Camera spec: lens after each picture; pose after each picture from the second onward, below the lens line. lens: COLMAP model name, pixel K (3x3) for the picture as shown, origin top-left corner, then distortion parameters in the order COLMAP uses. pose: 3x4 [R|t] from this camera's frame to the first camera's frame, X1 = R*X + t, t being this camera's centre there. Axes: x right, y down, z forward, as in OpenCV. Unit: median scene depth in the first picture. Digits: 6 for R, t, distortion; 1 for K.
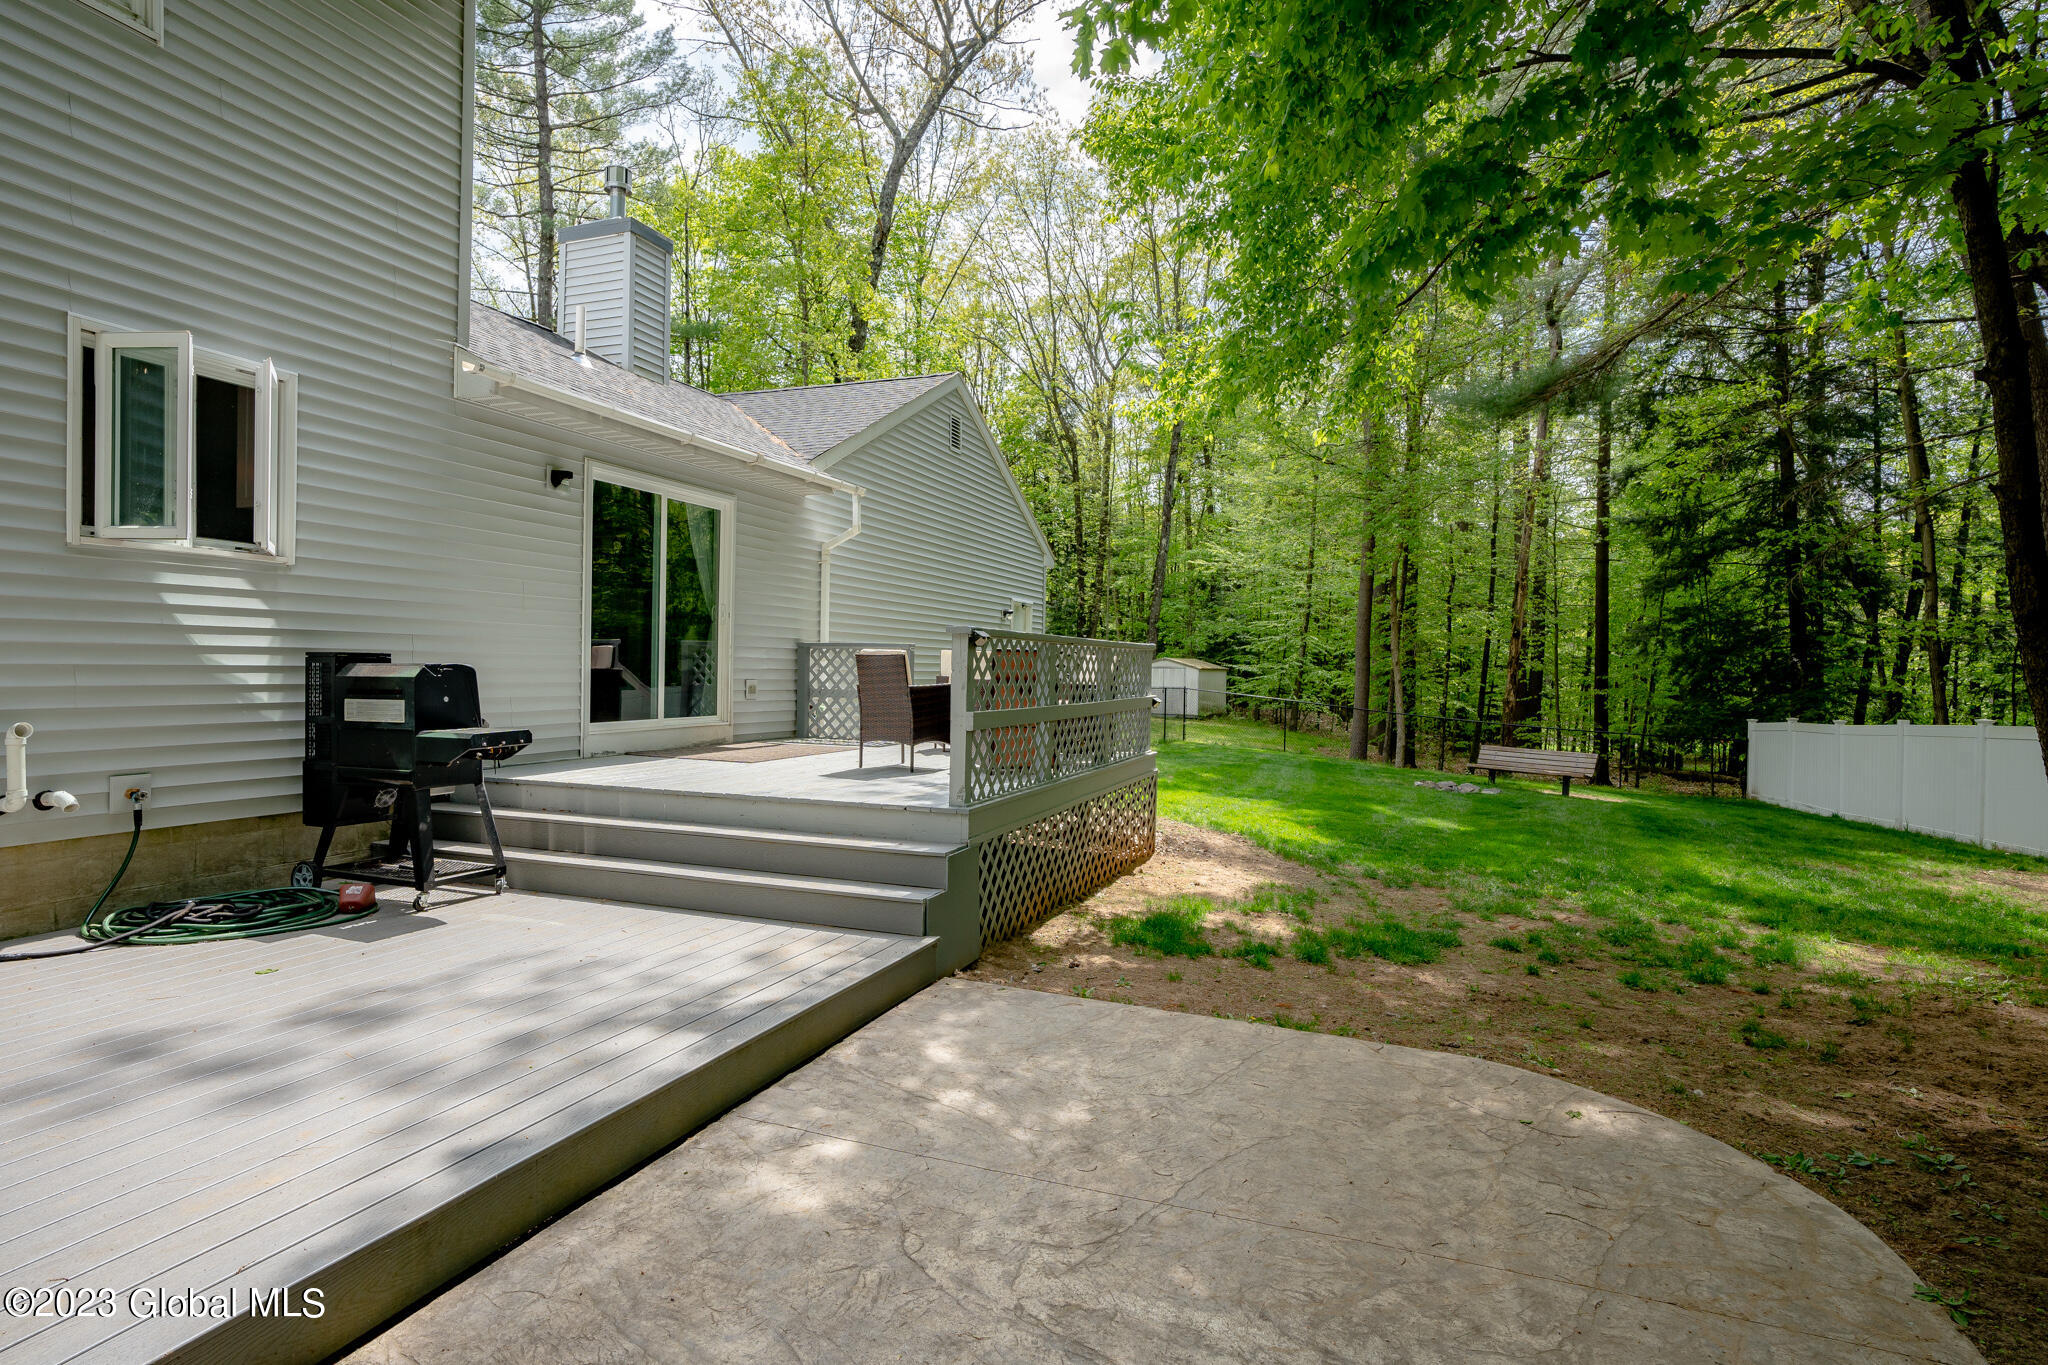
lens RADIAL K [[1072.2, 0, 1024.0], [0, 1072.2, 682.5], [0, 0, 1]] dist [-0.012793, 0.000152]
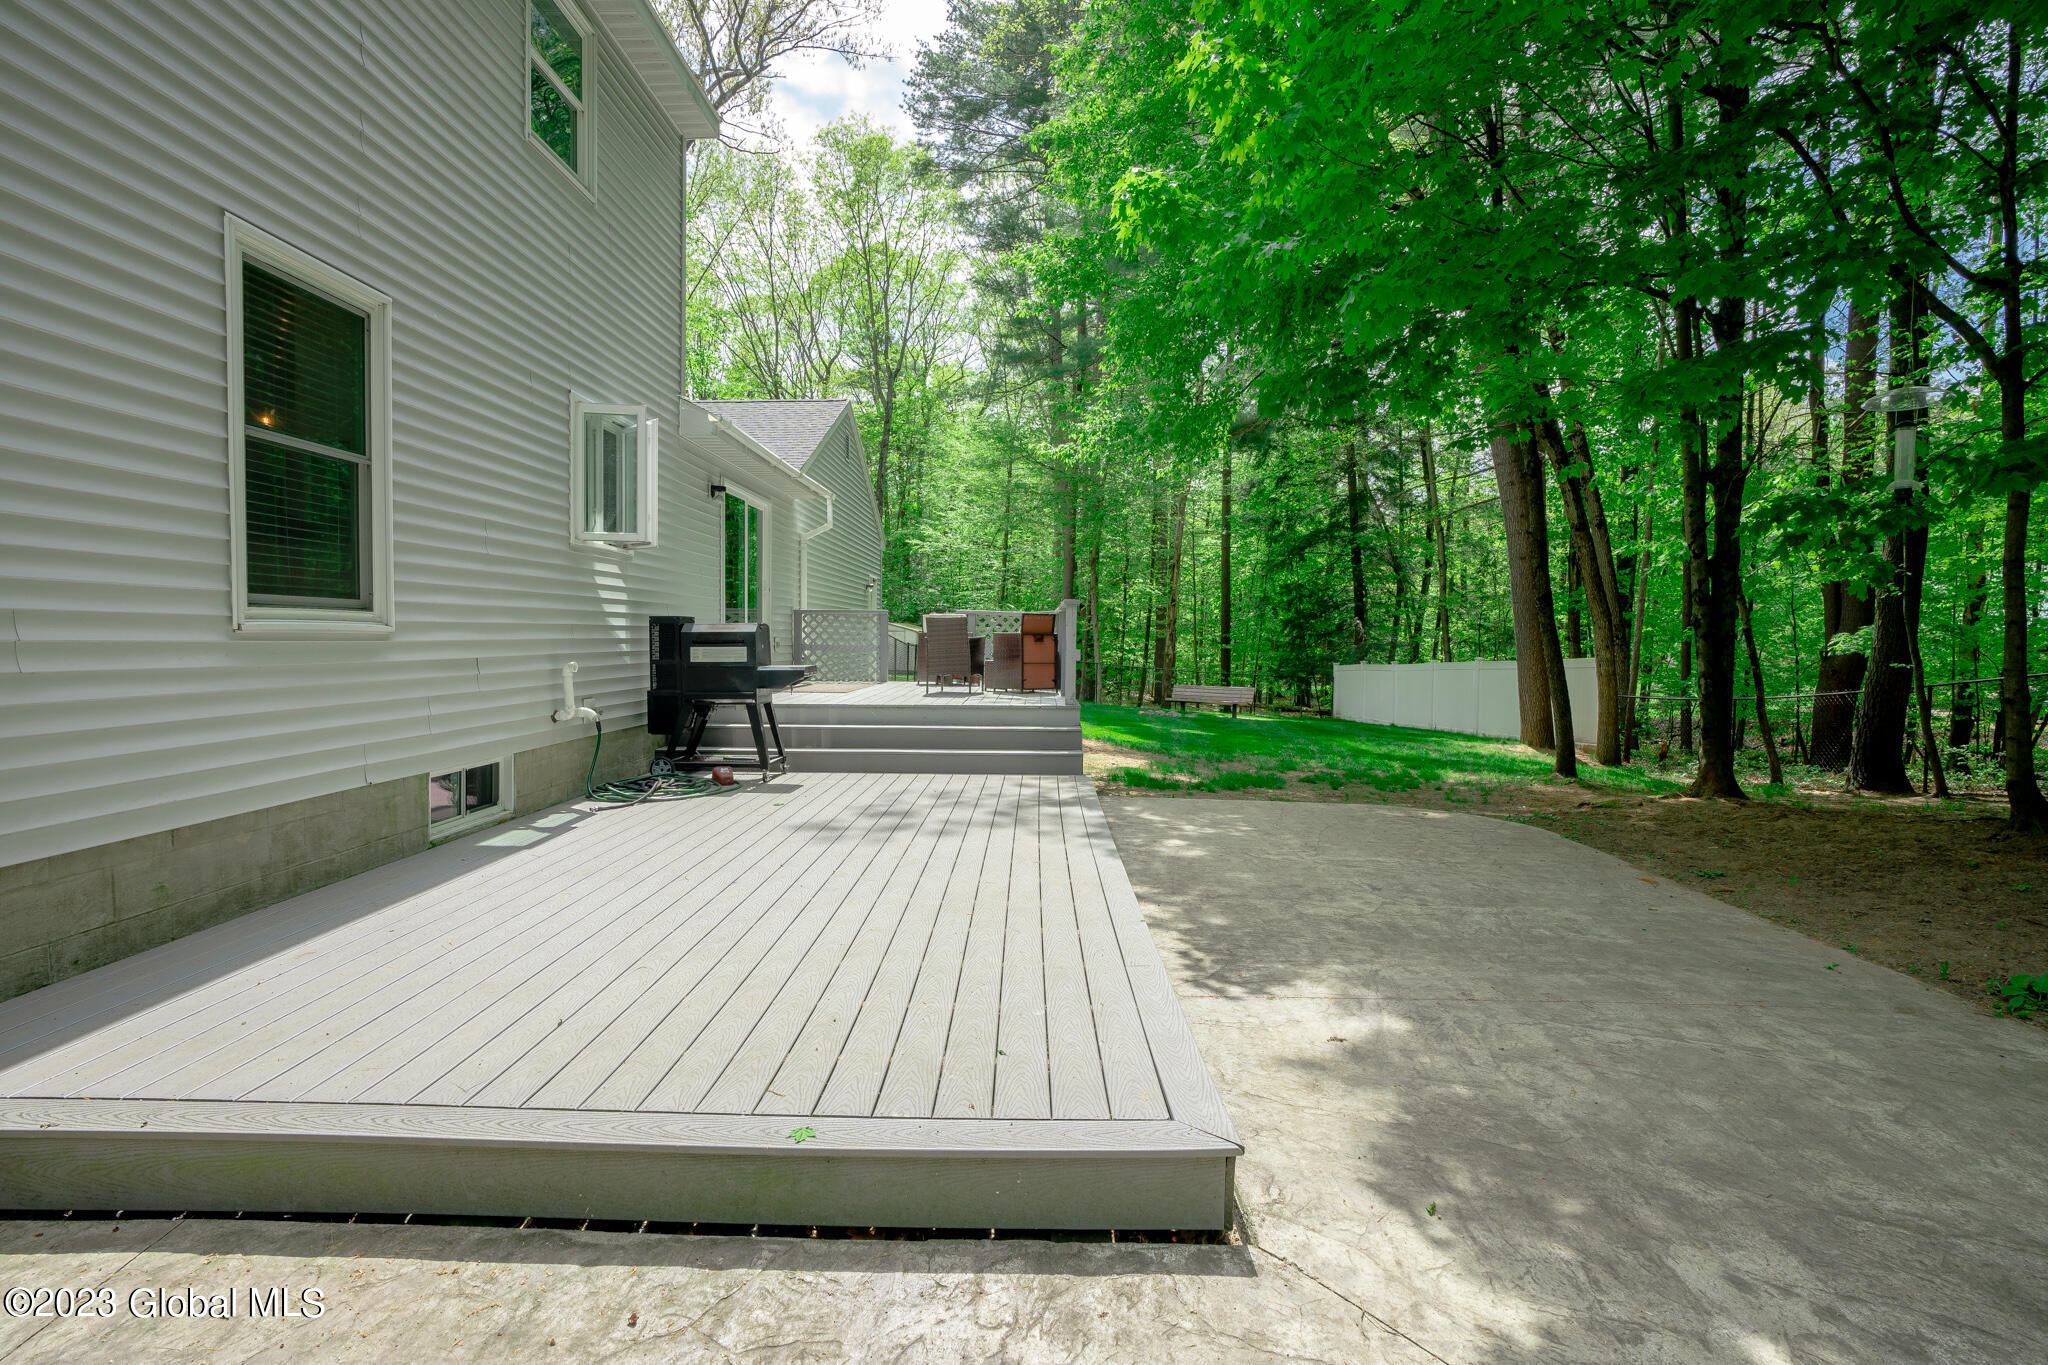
lens RADIAL K [[983.4, 0, 1024.0], [0, 983.4, 682.5], [0, 0, 1]] dist [-0.063579, 0.025508]
pose [[0.943269, -0.024283, 0.331139, -0.142297], [0.011966, 0.999160, 0.039184, 0.003614], [-0.331813, -0.032998, 0.942768, -0.097929]]
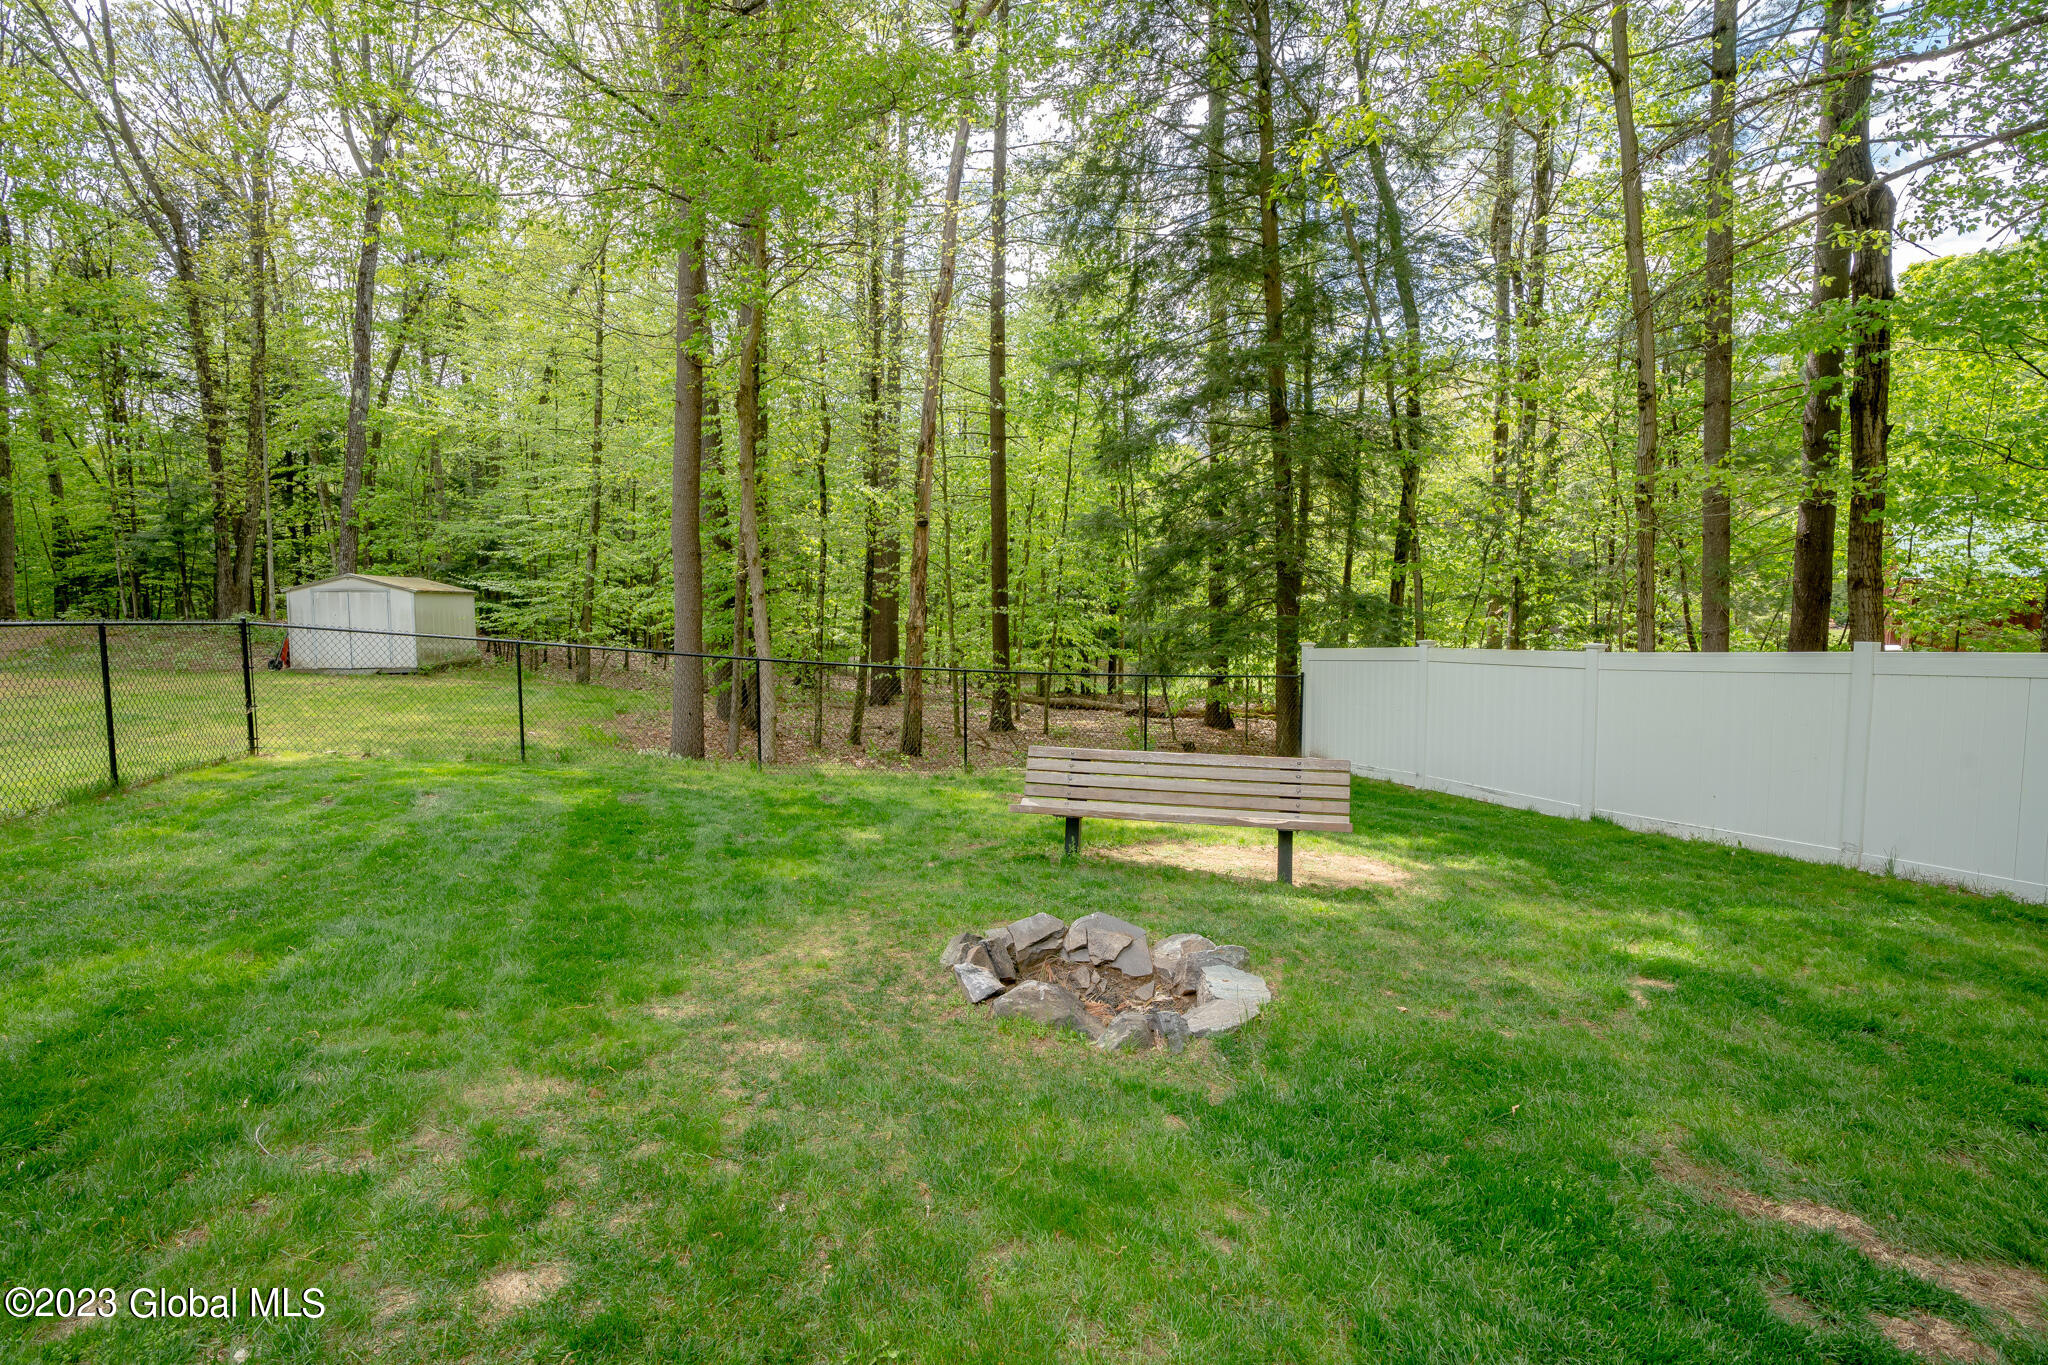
lens RADIAL K [[945.1, 0, 1024.0], [0, 945.1, 682.5], [0, 0, 1]] dist [-0.070013, 0.043004]
pose [[0.796069, -0.066562, 0.601534, 0.199392], [0.023668, 0.996597, 0.078955, 0.009784], [-0.604743, -0.048616, 0.794936, 0.630086]]
